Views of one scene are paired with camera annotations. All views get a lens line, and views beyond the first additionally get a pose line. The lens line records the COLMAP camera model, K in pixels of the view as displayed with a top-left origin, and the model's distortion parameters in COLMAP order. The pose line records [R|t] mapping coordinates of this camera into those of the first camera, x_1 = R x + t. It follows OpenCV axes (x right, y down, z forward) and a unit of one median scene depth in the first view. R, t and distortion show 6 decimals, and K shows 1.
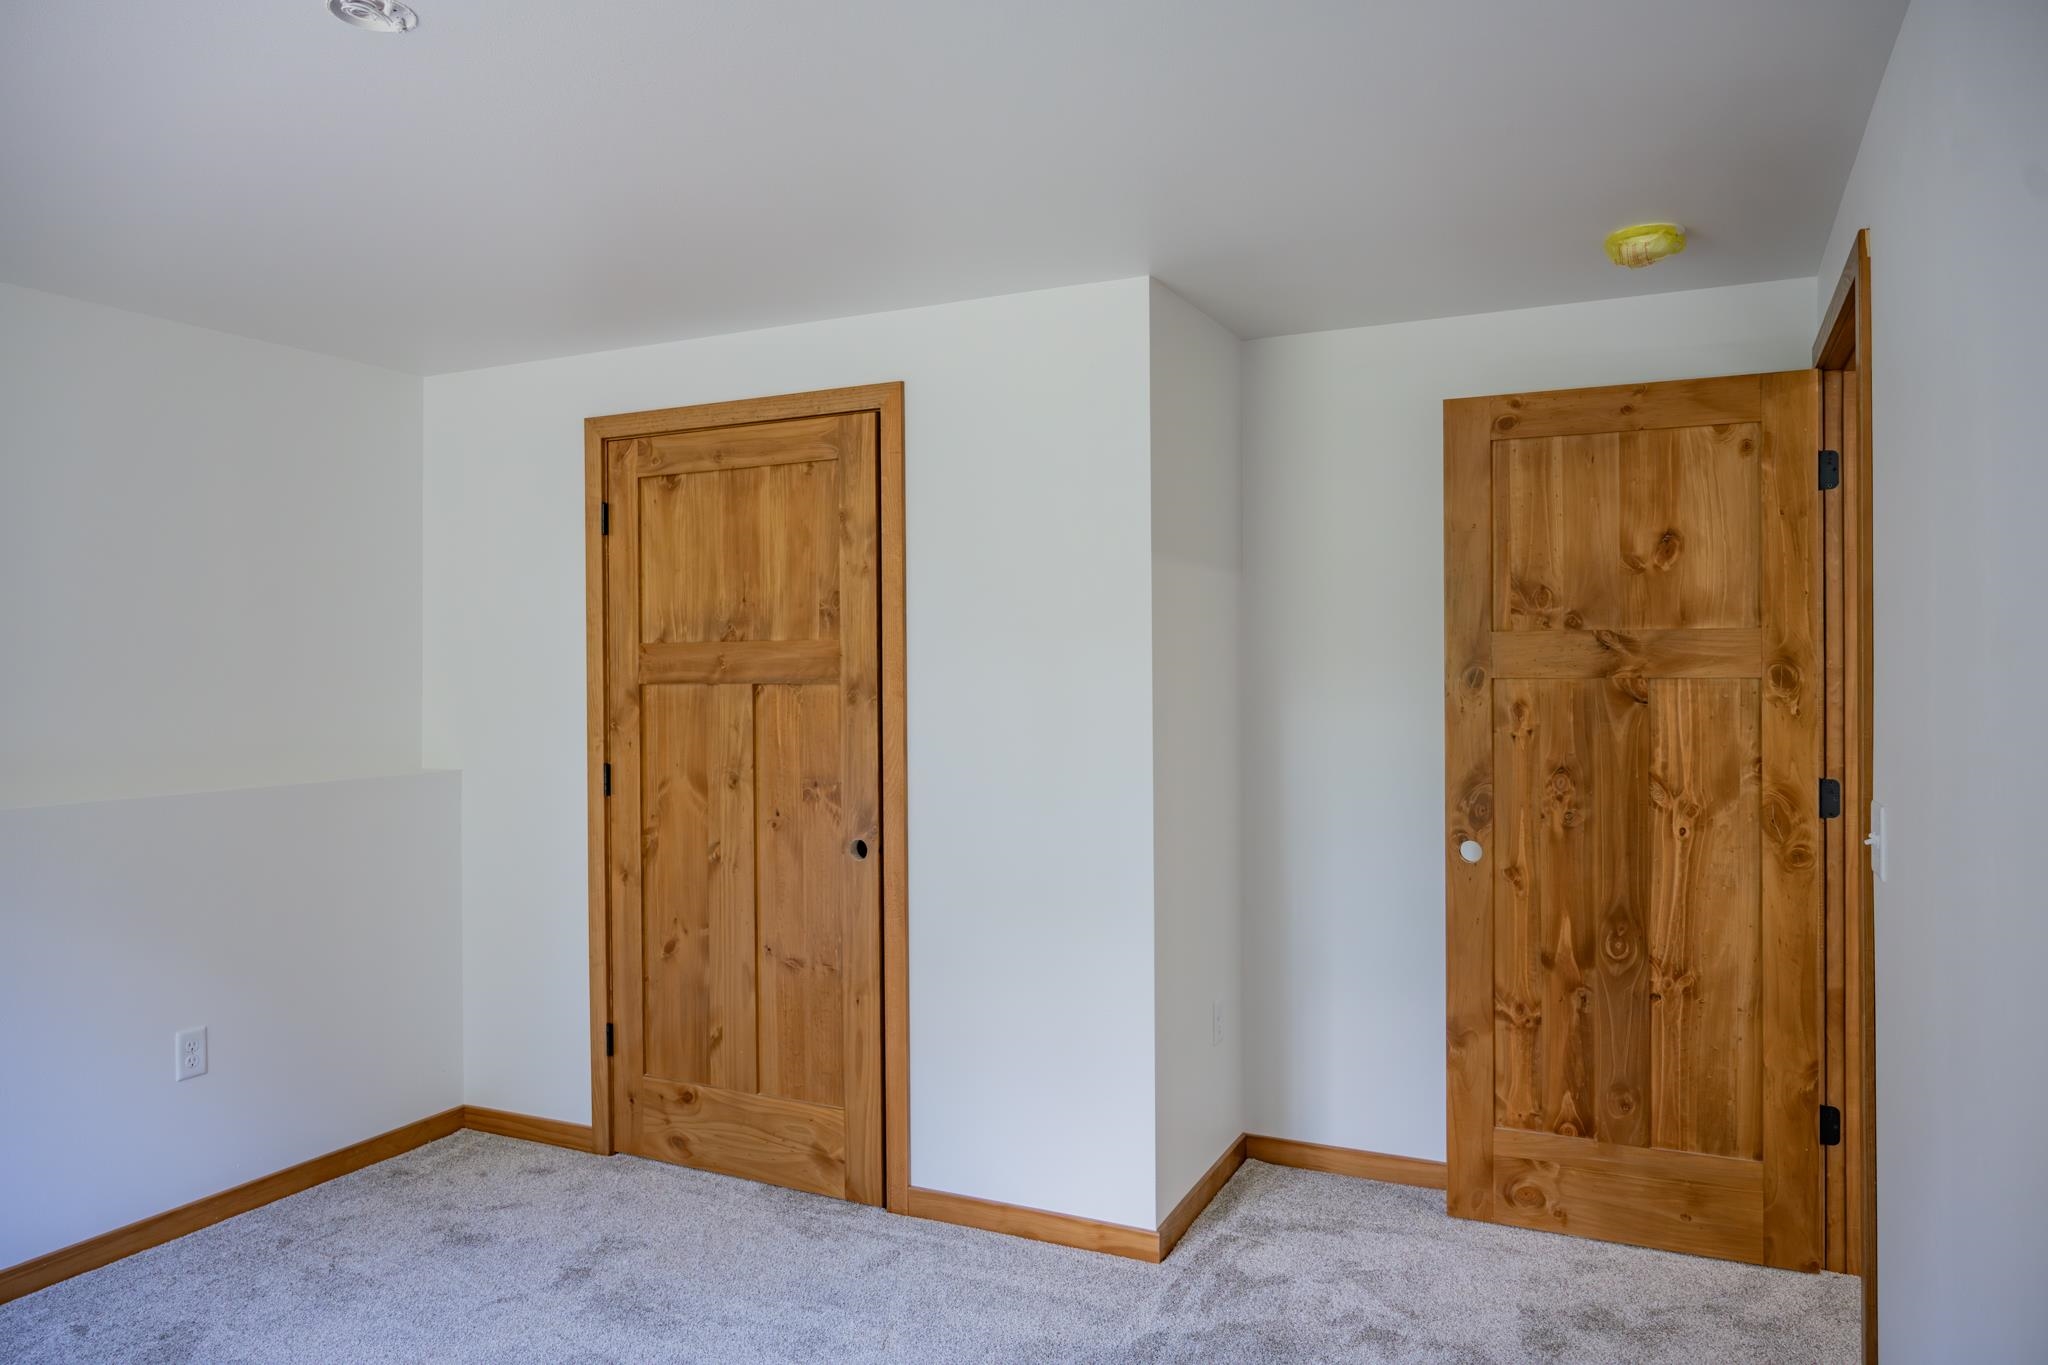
lens RADIAL K [[1429.3, 0, 1024.0], [0, 1429.3, 682.5], [0, 0, 1]] dist [-0.016099, -0.002383]
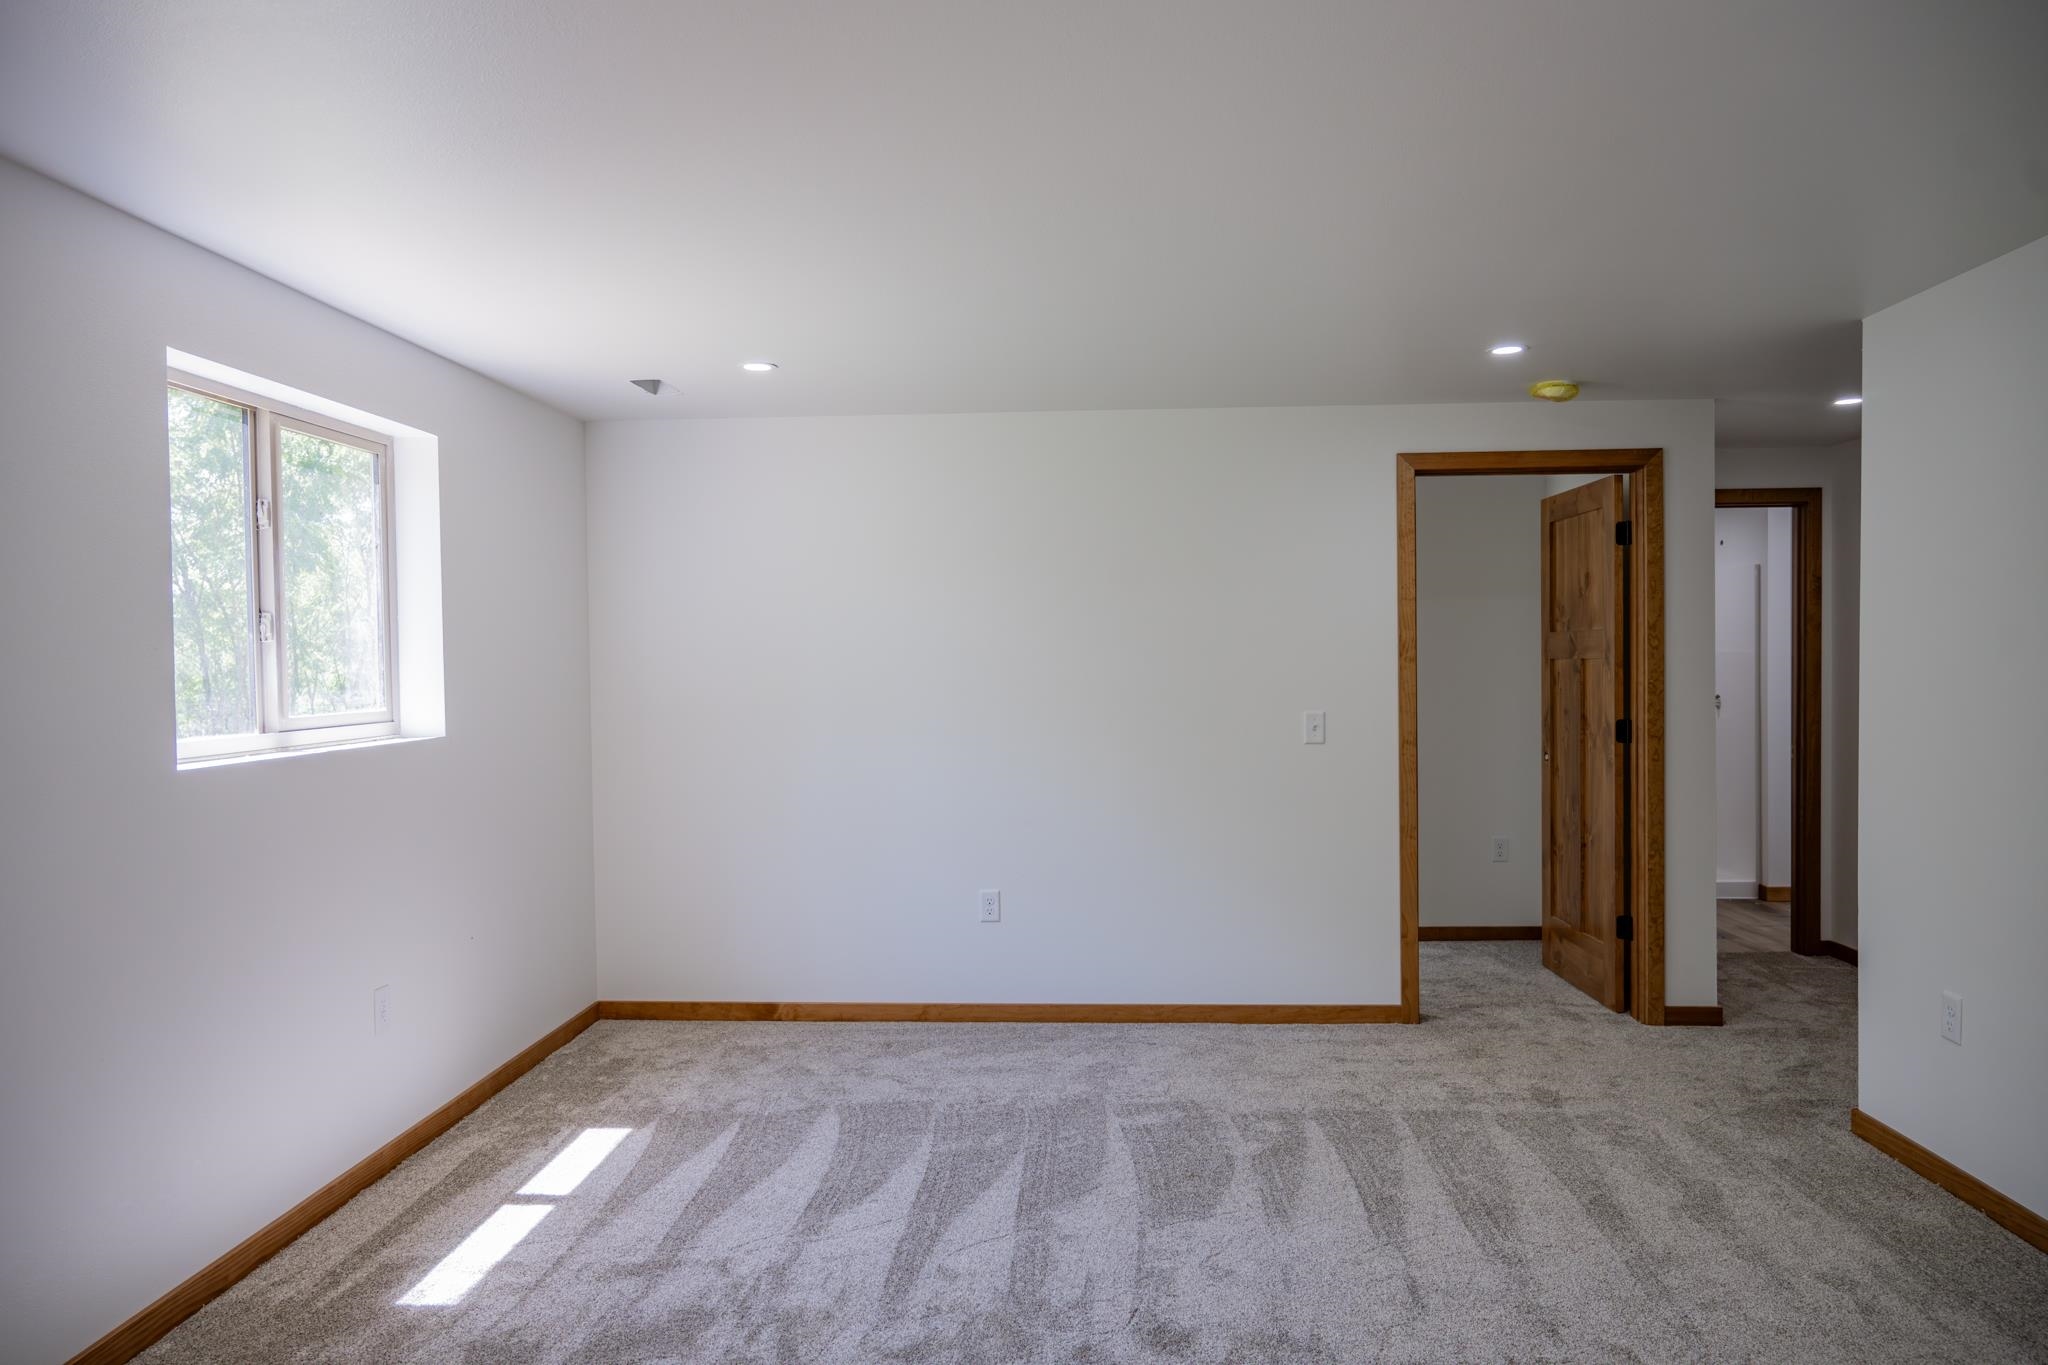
lens RADIAL K [[1344.1, 0, 1024.0], [0, 1344.1, 682.5], [0, 0, 1]] dist [-0.005098, 0.003078]
pose [[0.407956, 0.015861, -0.912864, 1.595847], [0.001984, 0.999831, 0.018259, -0.005232], [0.913000, -0.009260, 0.407855, -0.263479]]
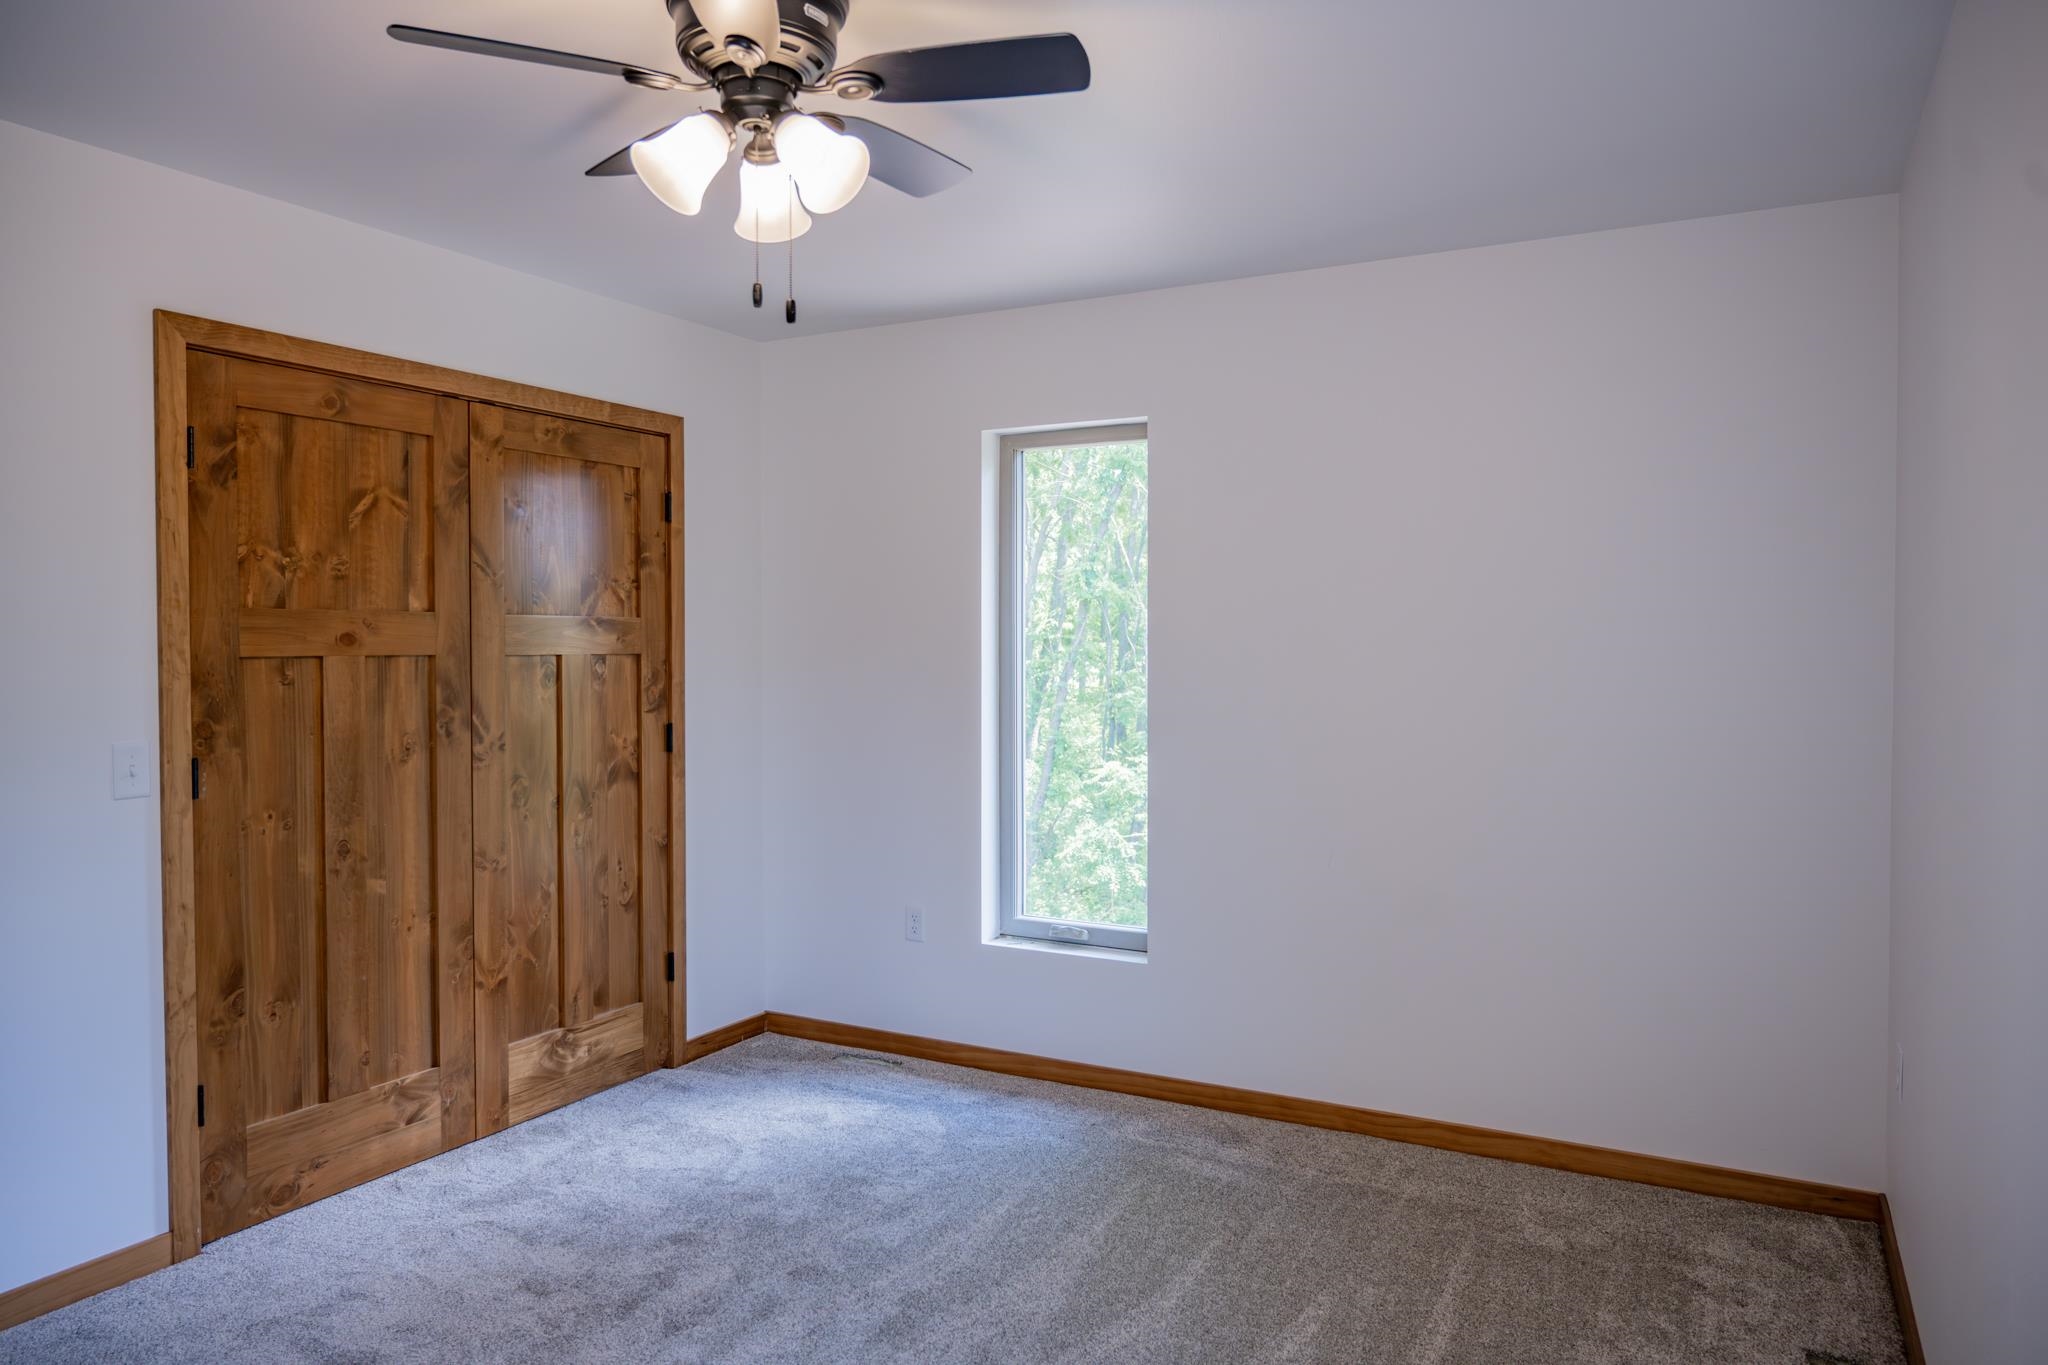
lens RADIAL K [[1374.0, 0, 1017.9], [0, 1374.0, 685.1], [0, 0, 1]] dist [-0.006365, 0.001136]
pose [[0.018928, -0.024510, 0.999520, -1.311622], [0.008706, 0.999666, 0.024349, 0.002750], [-0.999783, 0.008241, 0.019135, 0.668079]]
